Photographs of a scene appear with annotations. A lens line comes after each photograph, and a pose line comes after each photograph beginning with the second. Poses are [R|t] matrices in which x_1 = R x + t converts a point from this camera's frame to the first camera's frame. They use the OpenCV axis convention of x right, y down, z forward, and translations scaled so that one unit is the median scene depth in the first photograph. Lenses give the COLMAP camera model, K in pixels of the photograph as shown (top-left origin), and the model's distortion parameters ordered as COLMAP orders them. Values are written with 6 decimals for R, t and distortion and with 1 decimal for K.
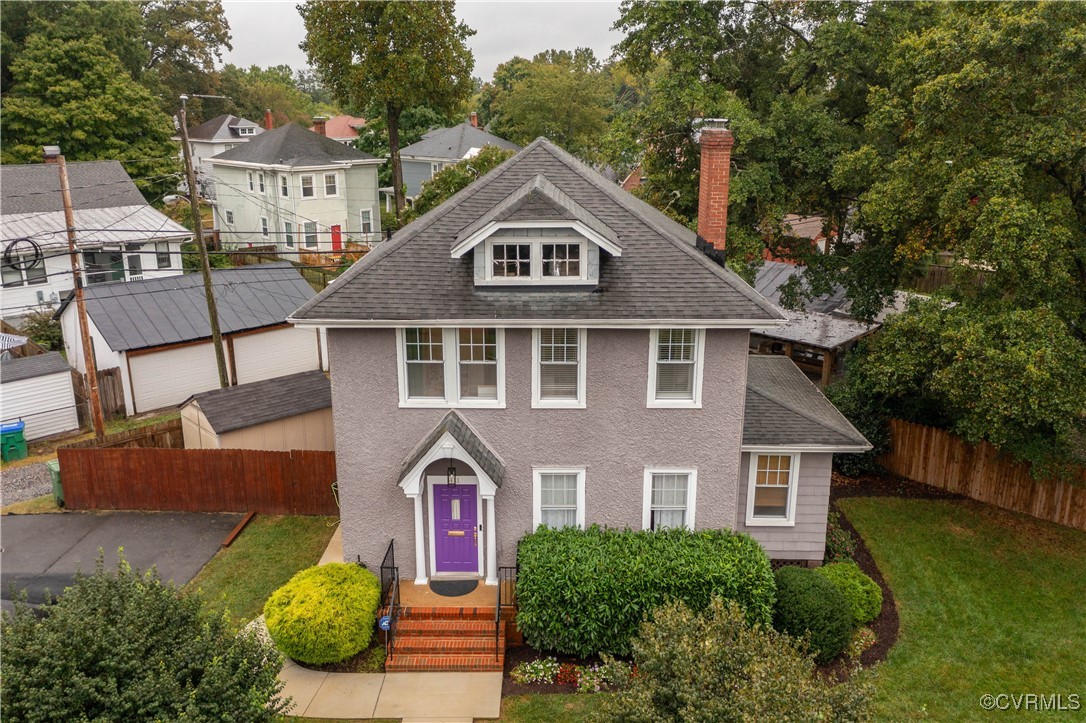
lens RADIAL K [[738.0, 0, 552.6], [0, 738.0, 357.8], [0, 0, 1]] dist [0.018985, -0.000462]
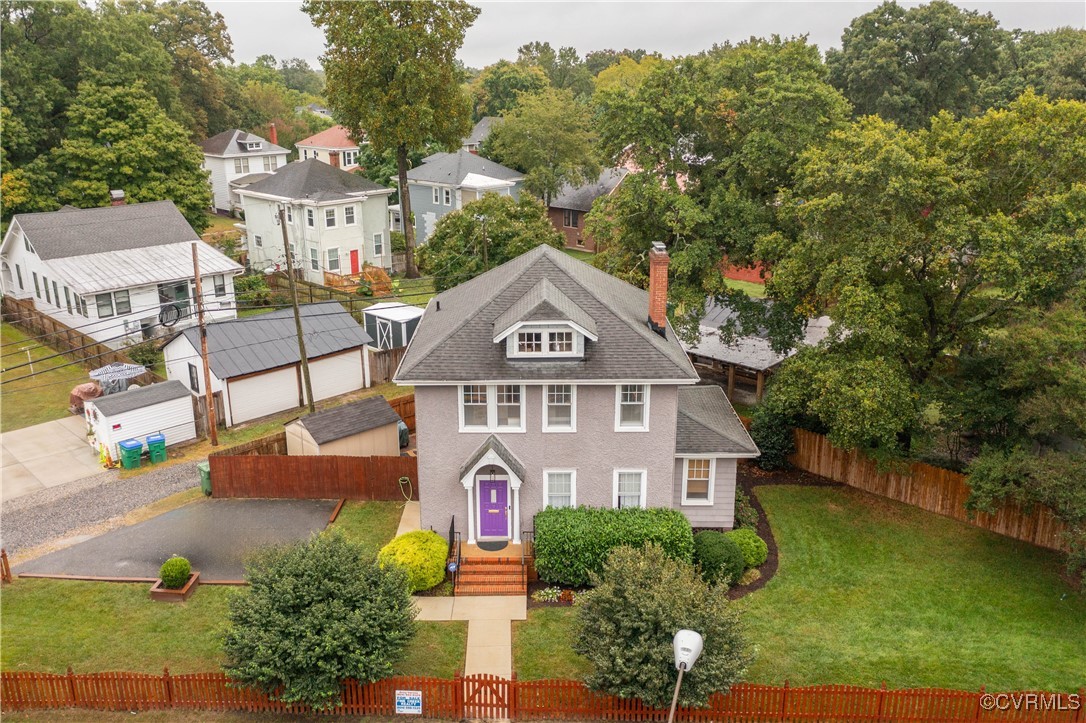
lens RADIAL K [[738.0, 0, 531.2], [0, 738.0, 357.3], [0, 0, 1]] dist [0.018985, -0.000462]
pose [[0.999914, -0.009188, -0.009359, -0.031004], [0.009359, 0.999786, 0.018458, -0.106322], [0.009187, -0.018544, 0.999786, -0.507868]]
